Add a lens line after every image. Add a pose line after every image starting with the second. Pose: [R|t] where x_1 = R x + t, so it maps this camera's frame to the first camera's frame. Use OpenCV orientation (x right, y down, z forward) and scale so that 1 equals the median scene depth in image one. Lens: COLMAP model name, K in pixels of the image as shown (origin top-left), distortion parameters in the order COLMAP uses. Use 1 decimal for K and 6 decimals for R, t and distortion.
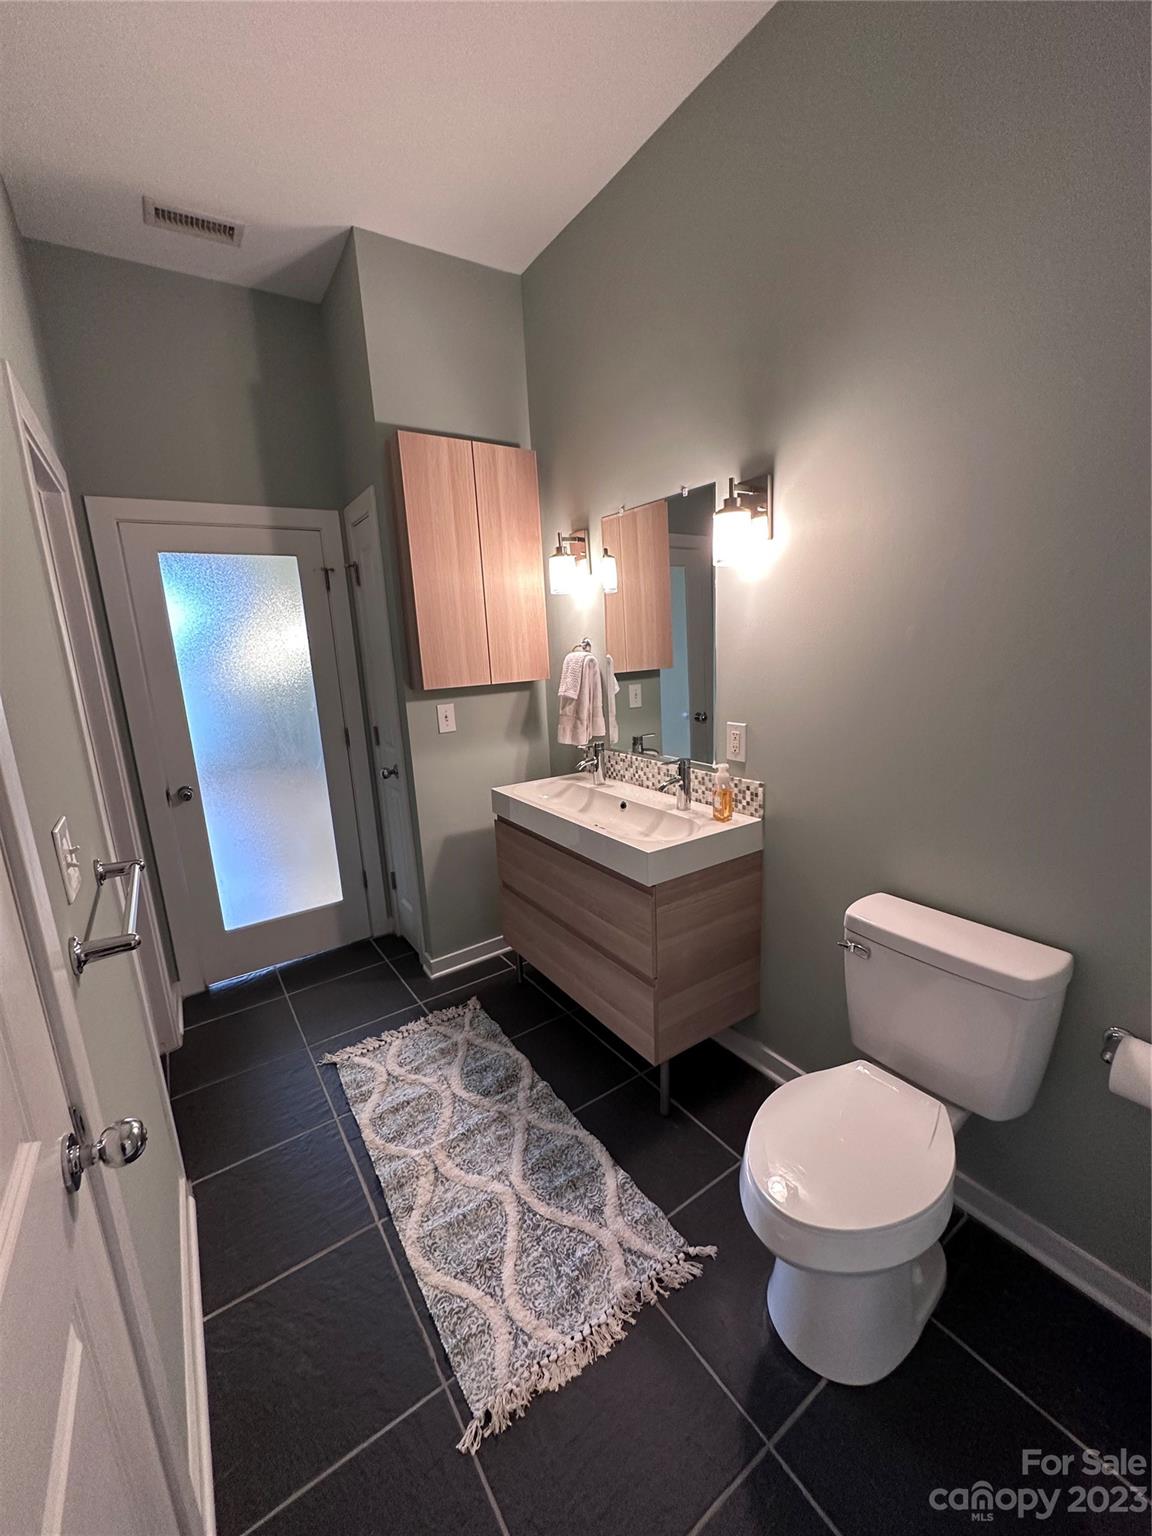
lens RADIAL K [[613.0, 0, 576.0], [0, 613.0, 768.0], [0, 0, 1]] dist [-0.003401, 0.000693]
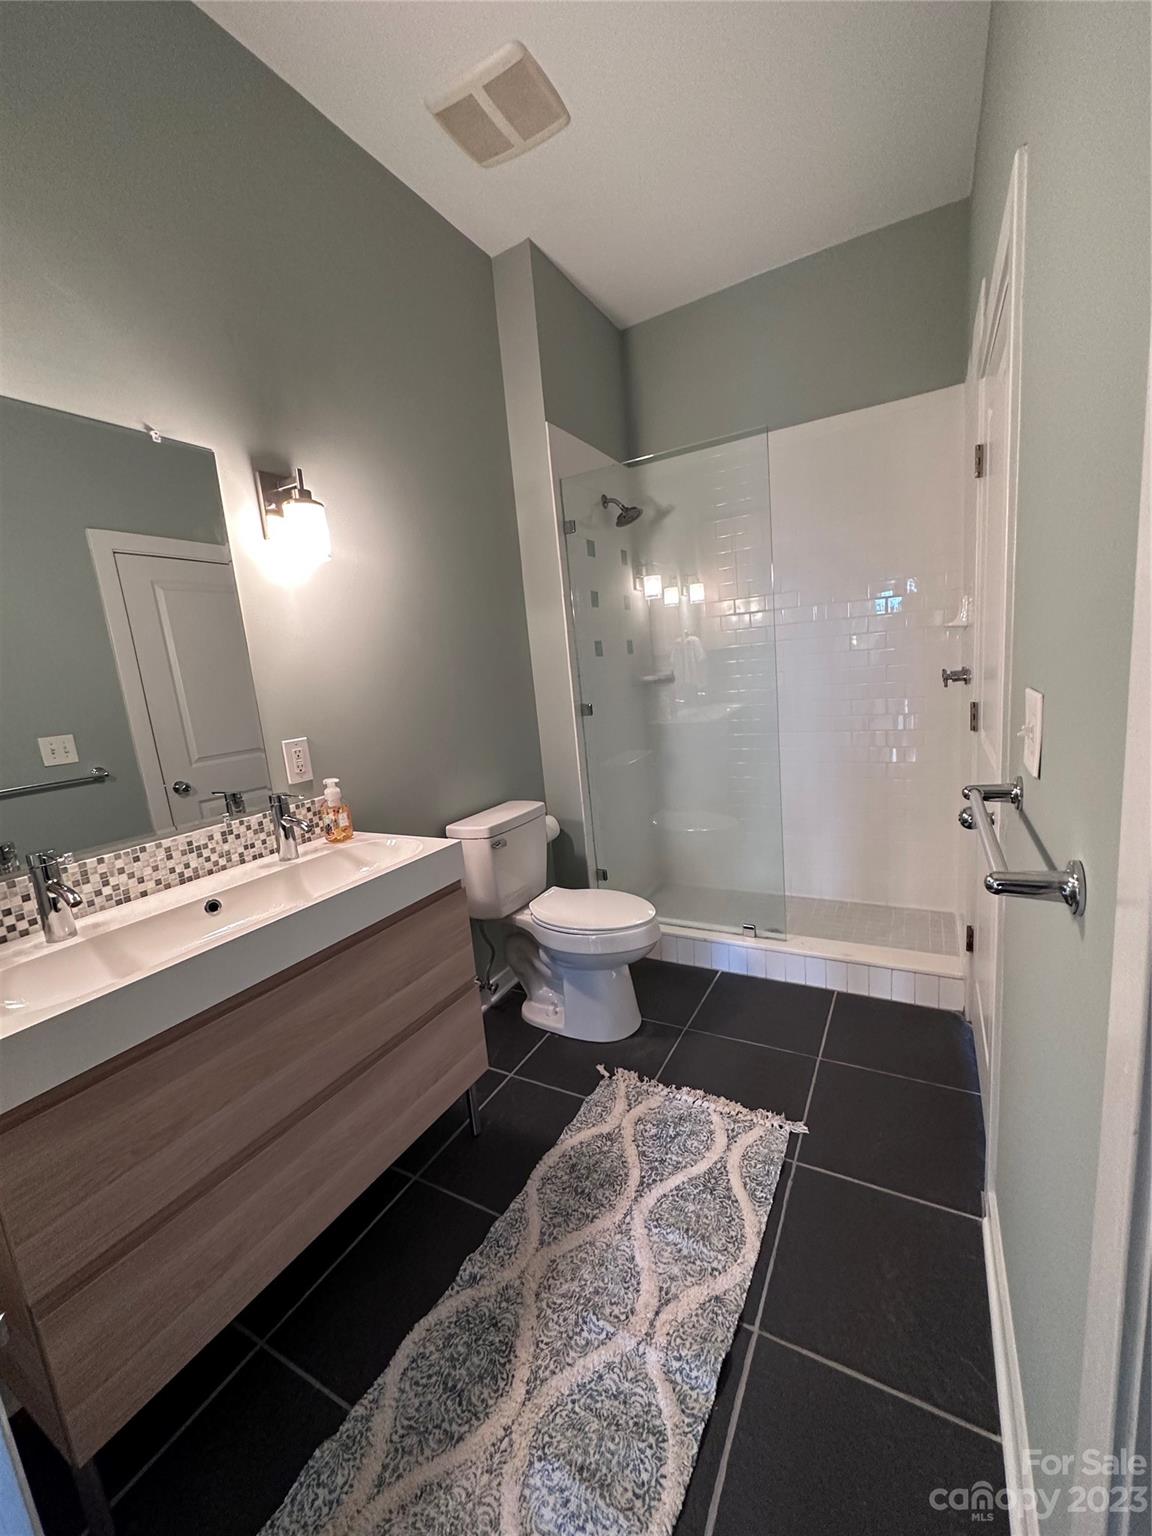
lens RADIAL K [[613.0, 0, 576.0], [0, 613.0, 768.0], [0, 0, 1]] dist [-0.003401, 0.000693]
pose [[-0.449590, -0.057923, 0.891355, -0.798773], [0.291729, 0.933652, 0.207817, -0.113037], [-0.844253, 0.353466, -0.402862, 1.166811]]
